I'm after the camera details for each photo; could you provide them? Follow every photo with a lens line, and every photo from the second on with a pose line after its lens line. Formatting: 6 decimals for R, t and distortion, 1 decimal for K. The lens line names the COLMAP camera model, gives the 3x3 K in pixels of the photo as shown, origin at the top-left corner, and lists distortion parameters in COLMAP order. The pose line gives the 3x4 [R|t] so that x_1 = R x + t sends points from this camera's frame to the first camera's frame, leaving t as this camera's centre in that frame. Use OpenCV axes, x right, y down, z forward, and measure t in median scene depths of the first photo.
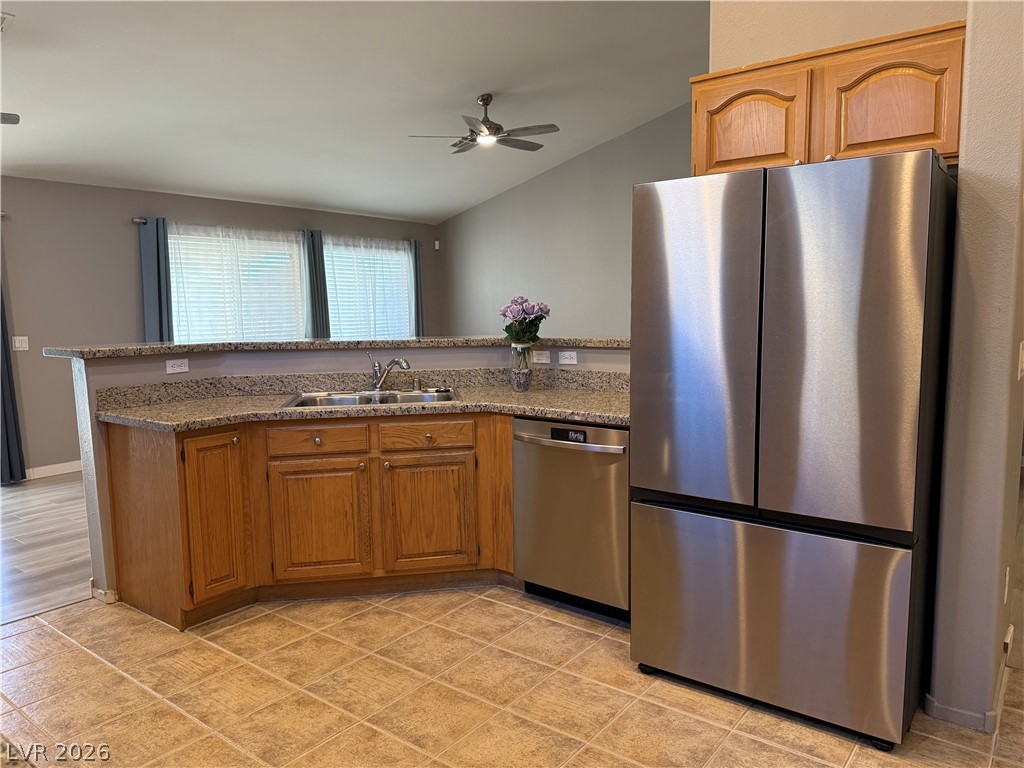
lens RADIAL K [[718.0, 0, 510.6], [0, 718.0, 386.8], [0, 0, 1]] dist [0.124404, -0.214216]
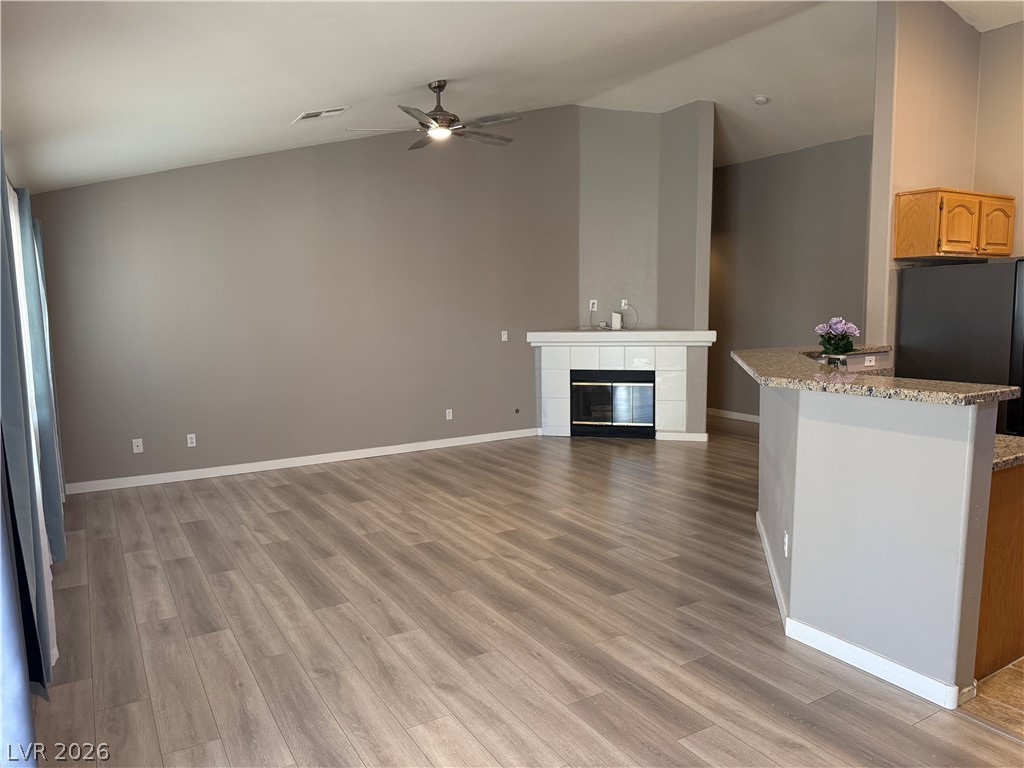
lens RADIAL K [[718.0, 0, 510.6], [0, 718.0, 386.8], [0, 0, 1]] dist [0.124404, -0.214216]
pose [[0.360148, -0.095658, 0.927978, -1.402254], [0.116416, 0.991562, 0.057032, -0.145445], [-0.925603, 0.087491, 0.368245, 1.093368]]
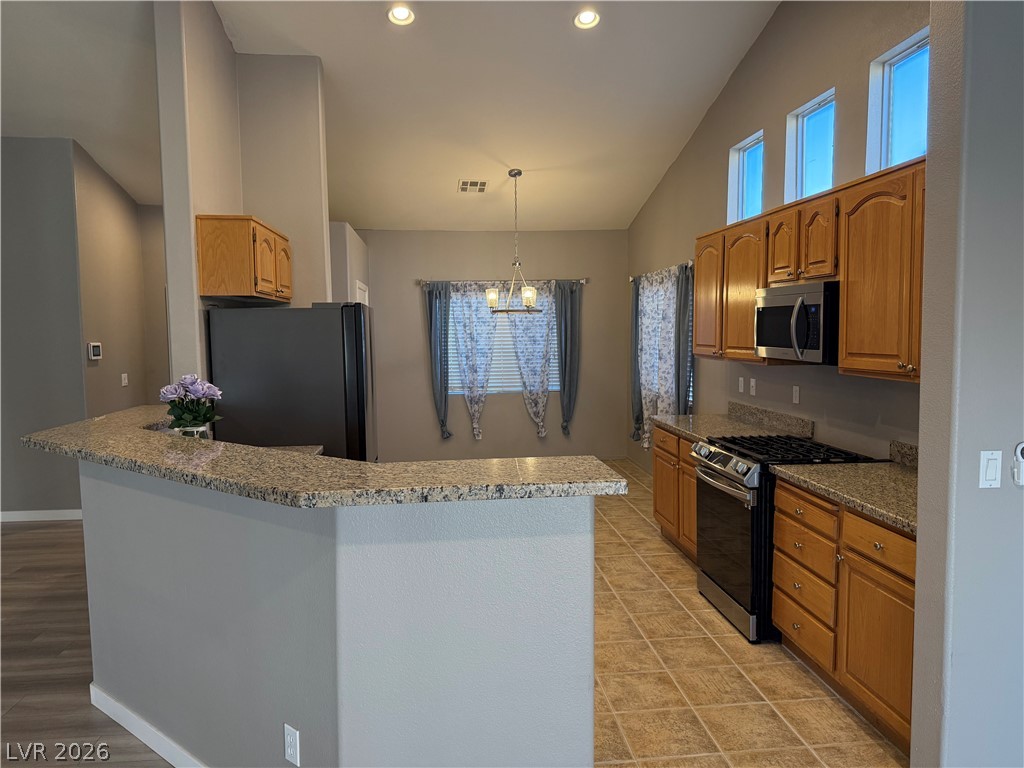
lens RADIAL K [[720.2, 0, 511.1], [0, 720.2, 388.7], [0, 0, 1]] dist [0.064207, -0.083693]
pose [[-0.696724, -0.035971, 0.716437, -0.926701], [0.103597, 0.983226, 0.150113, -0.205704], [-0.709819, 0.178808, -0.681311, 1.369143]]
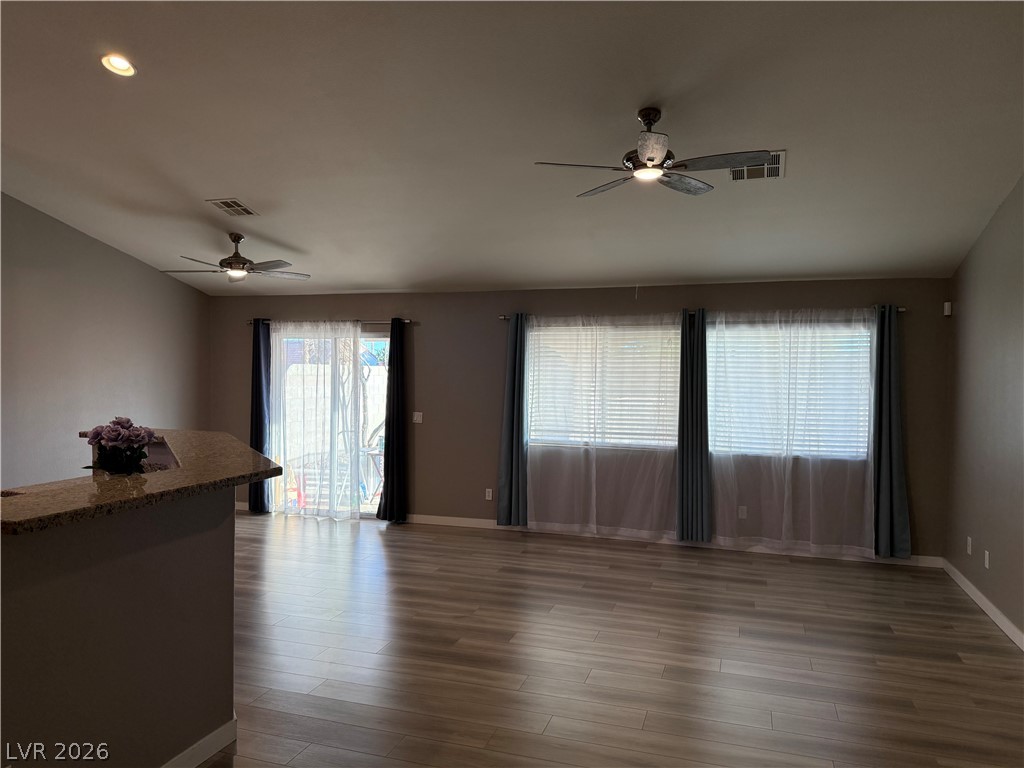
lens RADIAL K [[710.6, 0, 511.4], [0, 710.6, 376.0], [0, 0, 1]] dist [0.123860, -0.205949]
pose [[0.343287, 0.025428, -0.938886, 0.960941], [-0.120549, 0.992558, -0.017195, -0.215594], [0.931462, 0.119084, 0.343798, 1.153426]]
